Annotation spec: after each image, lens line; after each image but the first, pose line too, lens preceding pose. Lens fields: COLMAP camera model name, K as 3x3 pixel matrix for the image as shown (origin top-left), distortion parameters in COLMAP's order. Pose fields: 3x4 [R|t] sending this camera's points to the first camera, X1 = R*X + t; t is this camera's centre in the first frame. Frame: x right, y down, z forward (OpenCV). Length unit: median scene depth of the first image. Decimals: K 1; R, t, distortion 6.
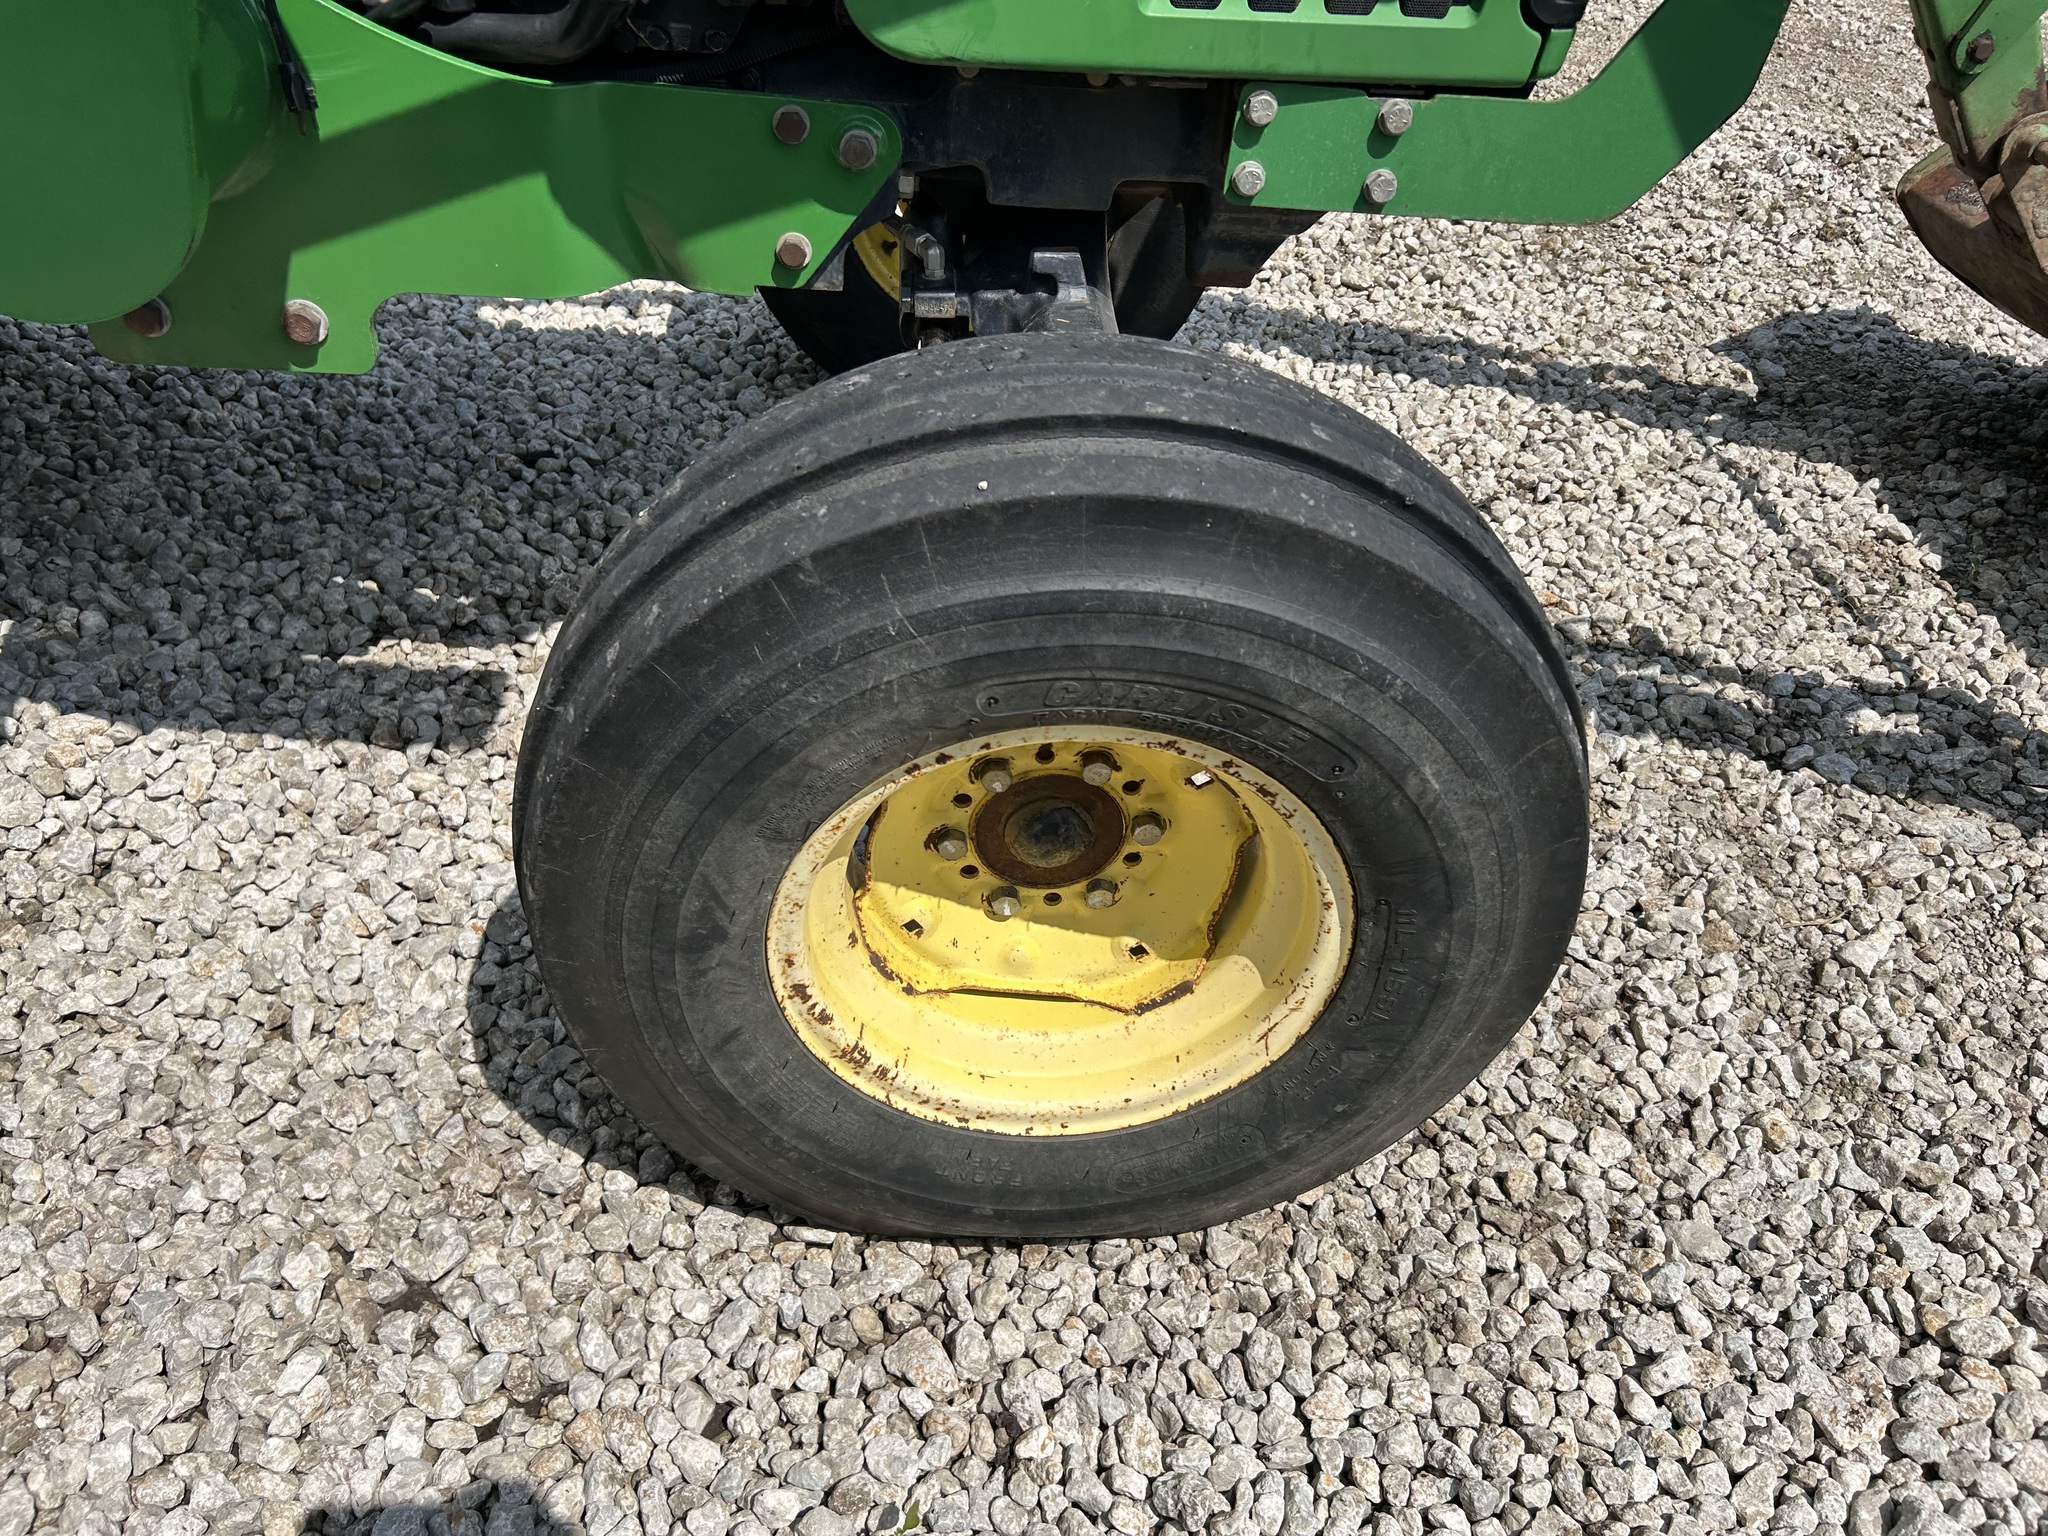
lens RADIAL K [[1541.0, 0, 1018.3], [0, 1541.0, 801.7], [0, 0, 1]] dist [0.076992, -0.097219]
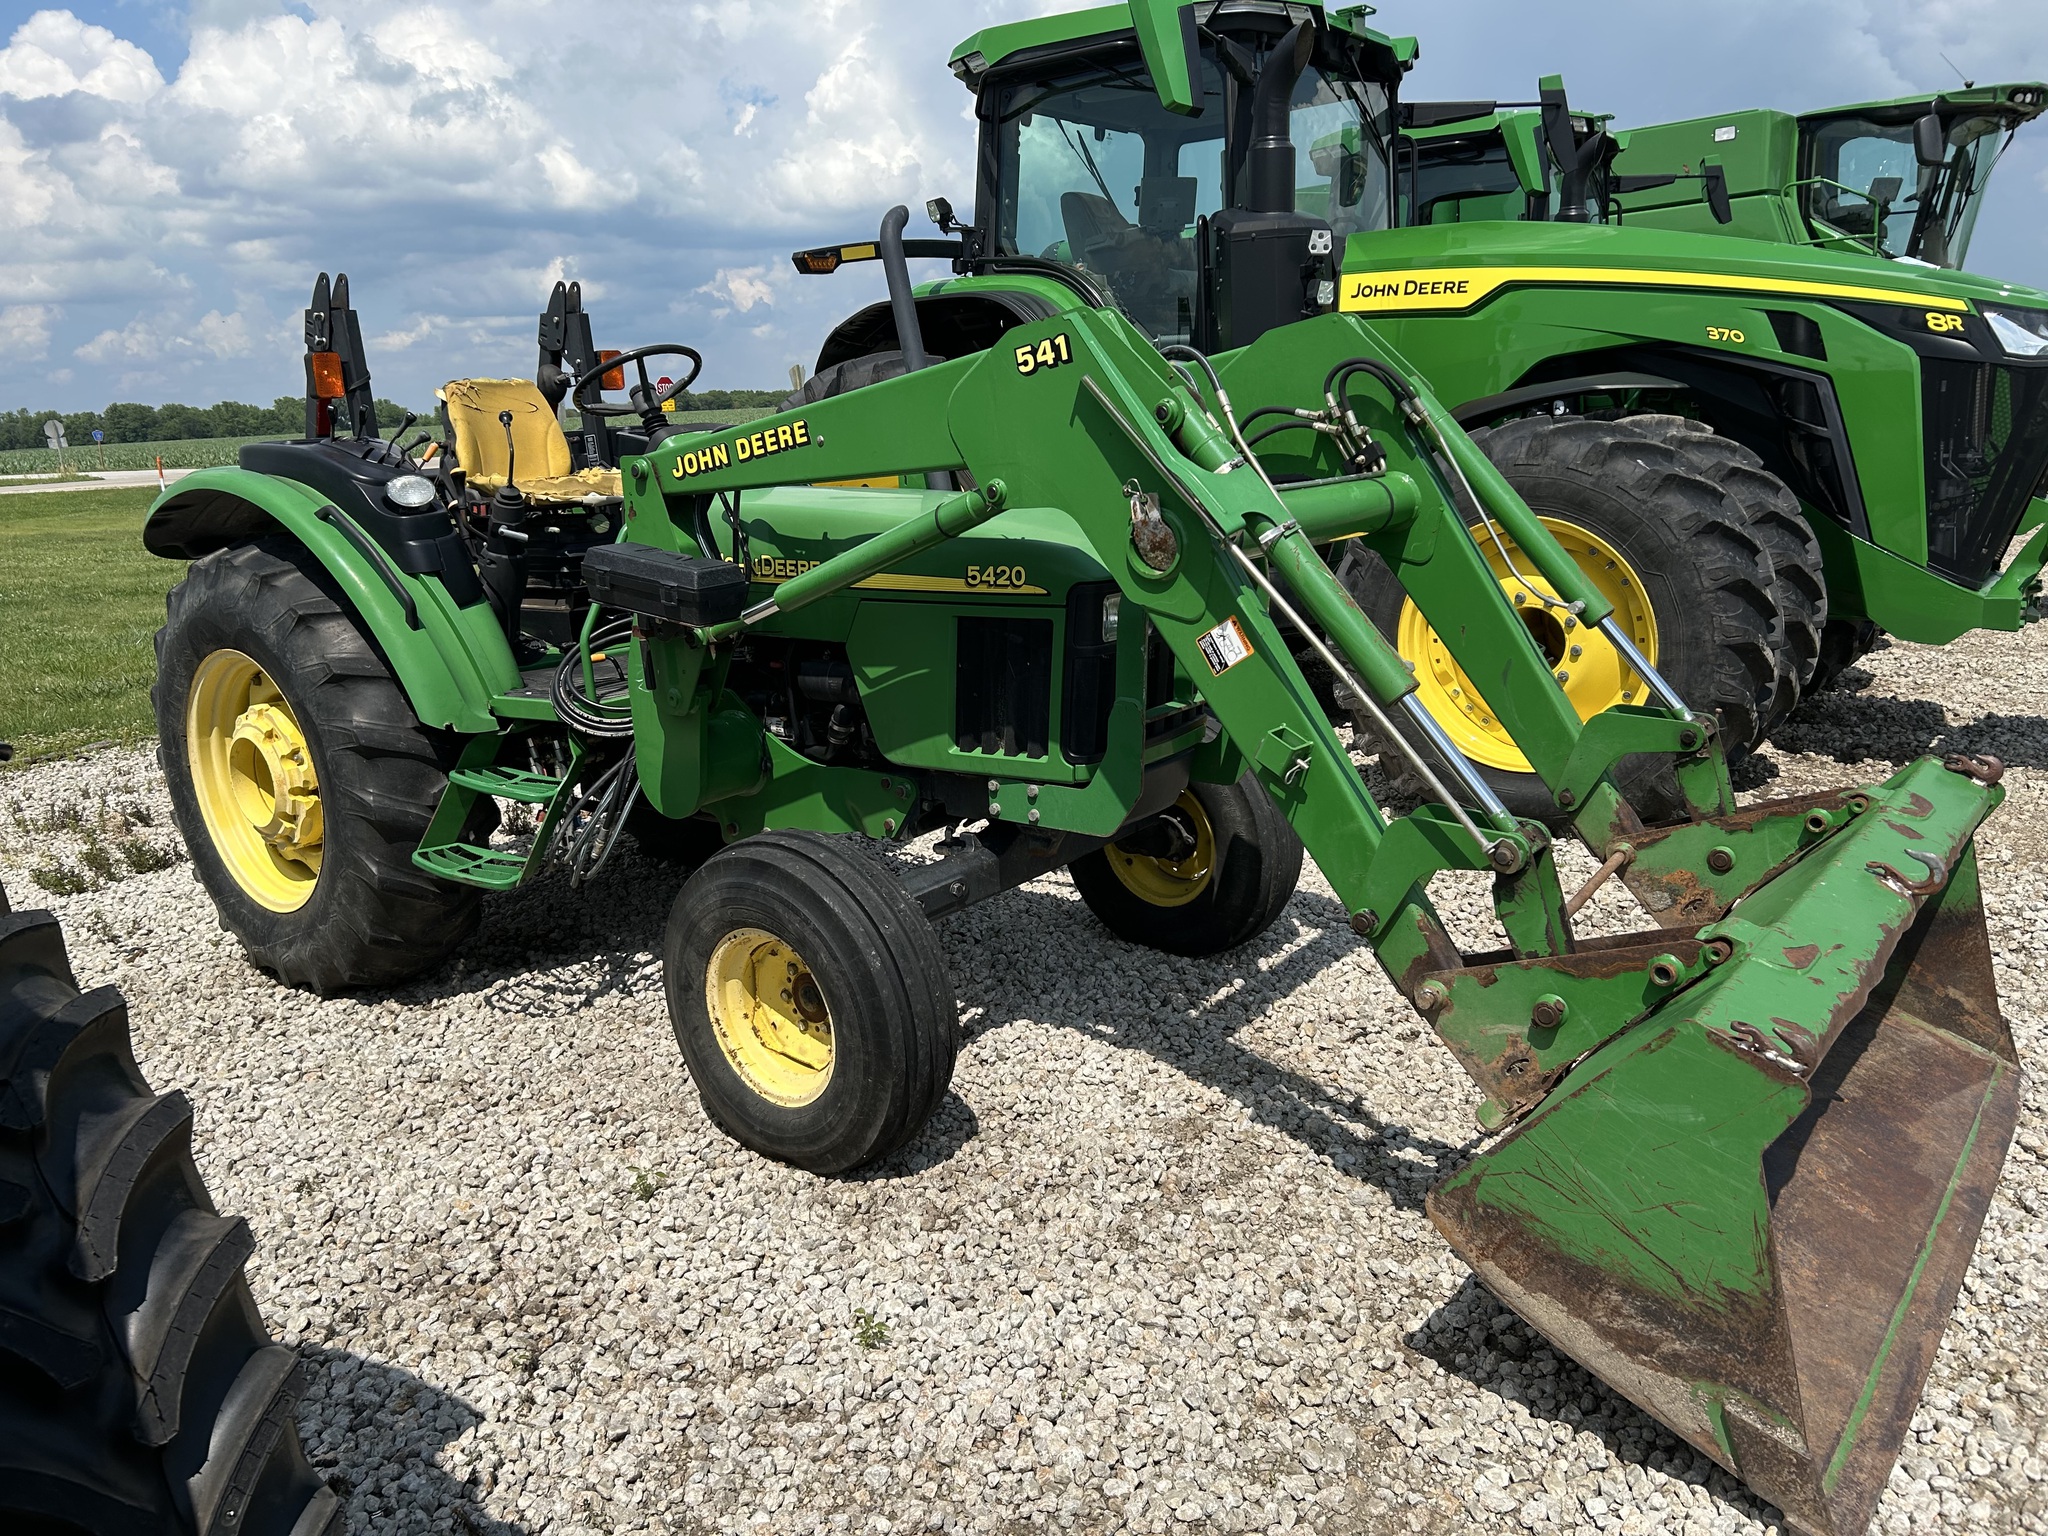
lens RADIAL K [[1573.5, 0, 1011.6], [0, 1573.5, 759.4], [0, 0, 1]] dist [0.033002, -0.031012]
pose [[0.725257, 0.038798, -0.687384, 2.093533], [-0.344177, 0.885133, -0.313180, 0.380665], [0.596276, 0.463717, 0.655303, -0.835841]]
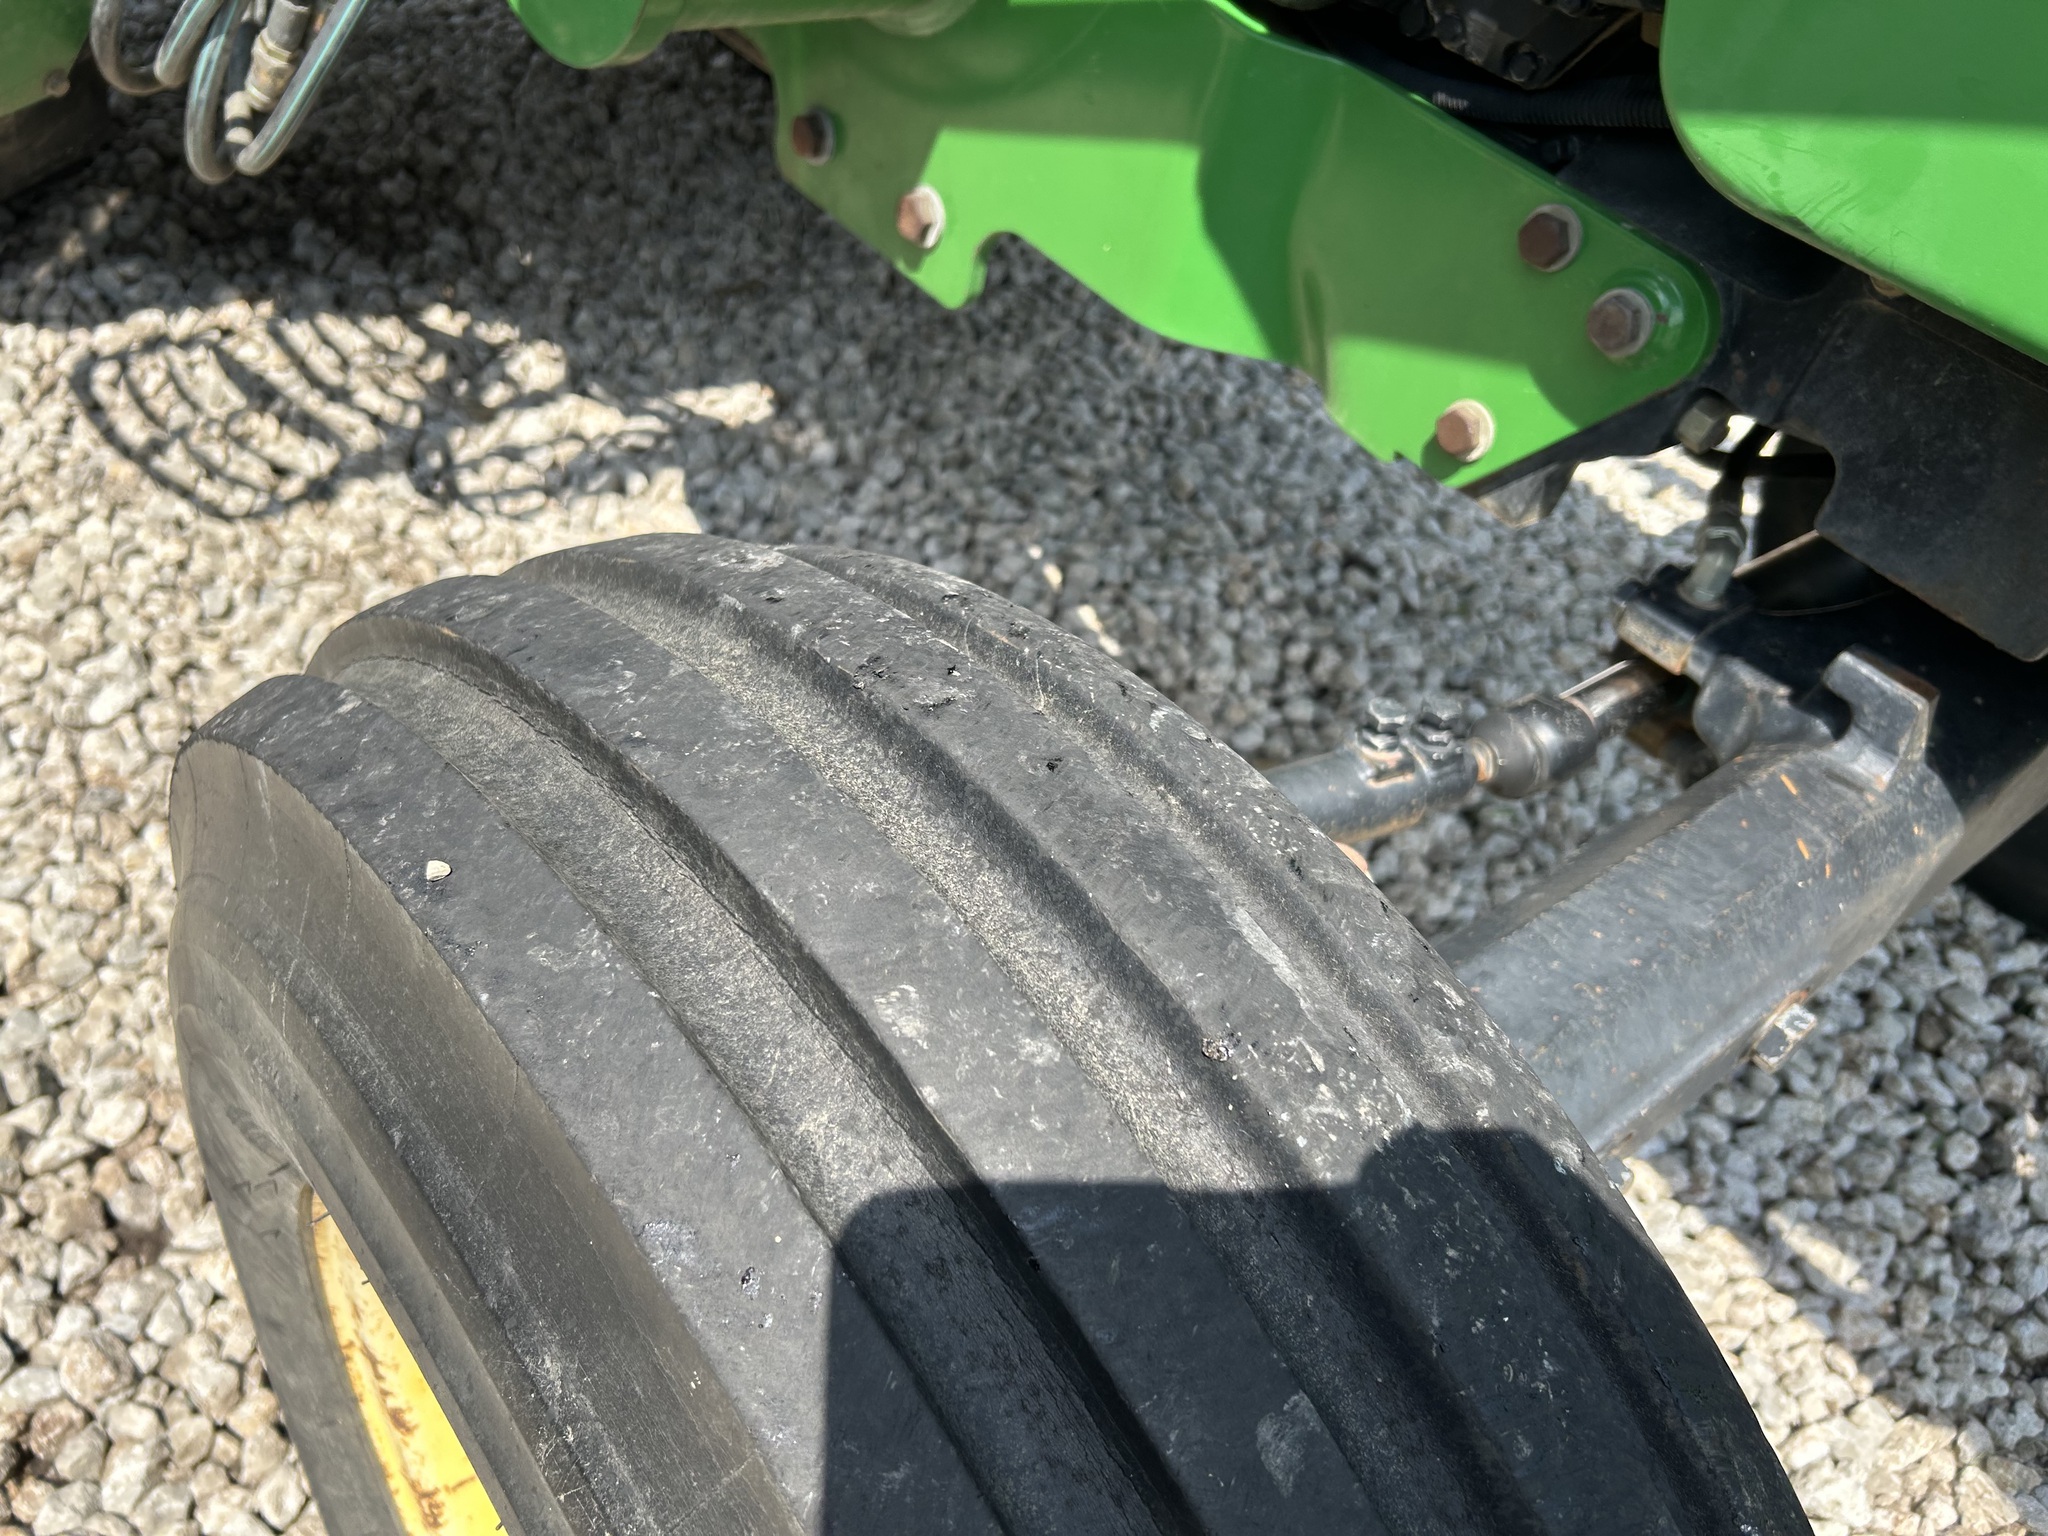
lens RADIAL K [[1573.5, 0, 1011.6], [0, 1573.5, 759.4], [0, 0, 1]] dist [0.033002, -0.031012]
pose [[0.573804, 0.572682, -0.585478, 0.191536], [-0.621952, 0.769807, 0.143431, -0.252768], [0.532845, 0.281838, 0.797899, 0.496597]]
